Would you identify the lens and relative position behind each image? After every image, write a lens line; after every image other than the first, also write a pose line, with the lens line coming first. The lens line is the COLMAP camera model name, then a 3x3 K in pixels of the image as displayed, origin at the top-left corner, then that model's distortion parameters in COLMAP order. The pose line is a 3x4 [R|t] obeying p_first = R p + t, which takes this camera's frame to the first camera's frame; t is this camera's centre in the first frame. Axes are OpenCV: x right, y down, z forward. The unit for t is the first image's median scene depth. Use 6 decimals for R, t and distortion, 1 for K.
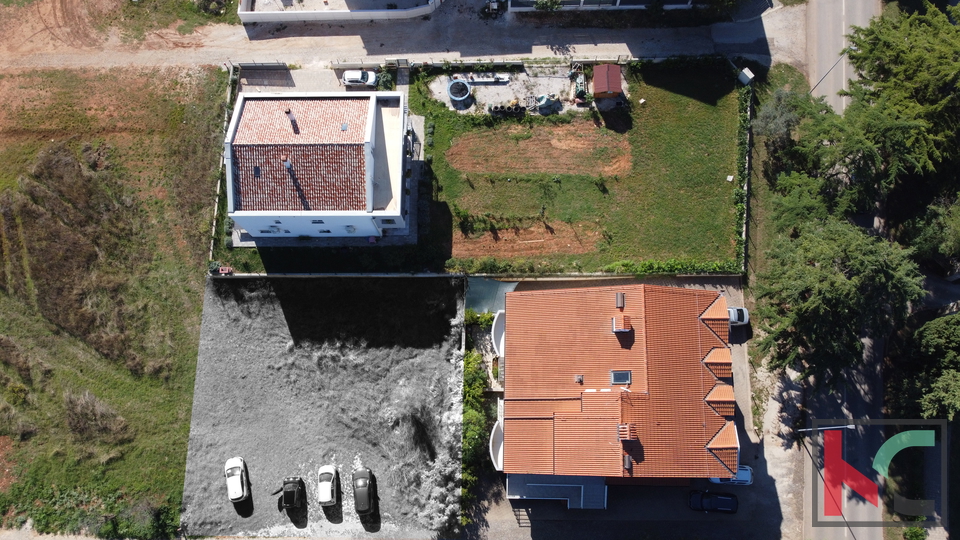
lens RADIAL K [[729.0, 0, 481.1], [0, 729.0, 267.0], [0, 0, 1]] dist [0.003955, -0.007129]
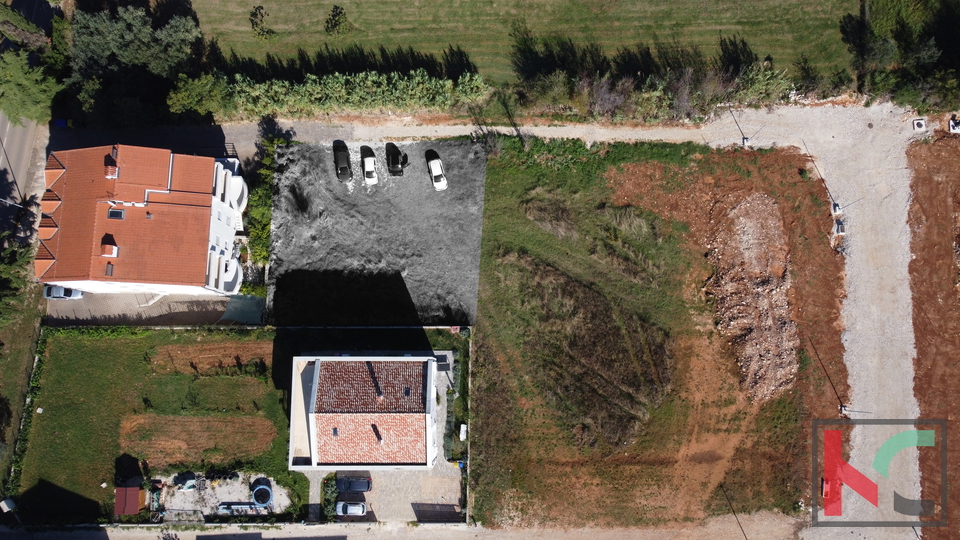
lens RADIAL K [[729.0, 0, 484.3], [0, 729.0, 266.1], [0, 0, 1]] dist [0.003955, -0.007129]
pose [[-0.999691, 0.005020, 0.024329, -0.425321], [0.004919, -0.919976, 0.391945, -0.376671], [0.024350, 0.391943, 0.919667, -0.176020]]
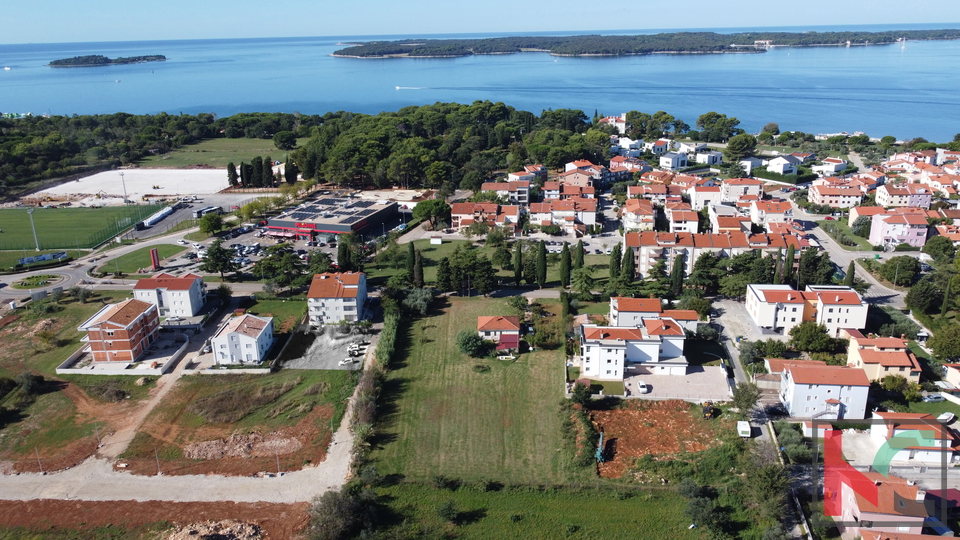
lens RADIAL K [[729.0, 0, 481.3], [0, 729.0, 268.2], [0, 0, 1]] dist [0.003955, -0.007129]
pose [[0.005751, -0.294877, 0.955518, -2.813231], [0.974029, 0.217940, 0.061395, 0.520043], [-0.226350, 0.930349, 0.288473, -0.291856]]
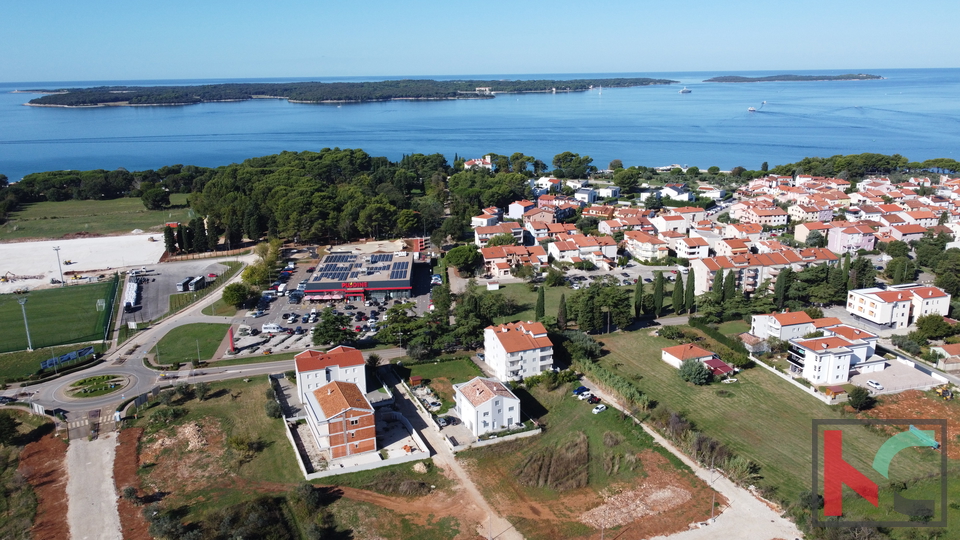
lens RADIAL K [[729.0, 0, 482.1], [0, 729.0, 271.2], [0, 0, 1]] dist [0.003955, -0.007129]
pose [[-0.379319, -0.222777, 0.898047, -2.443059], [0.901546, 0.129372, 0.412890, -1.287829], [-0.208164, 0.966247, 0.151771, 0.128146]]
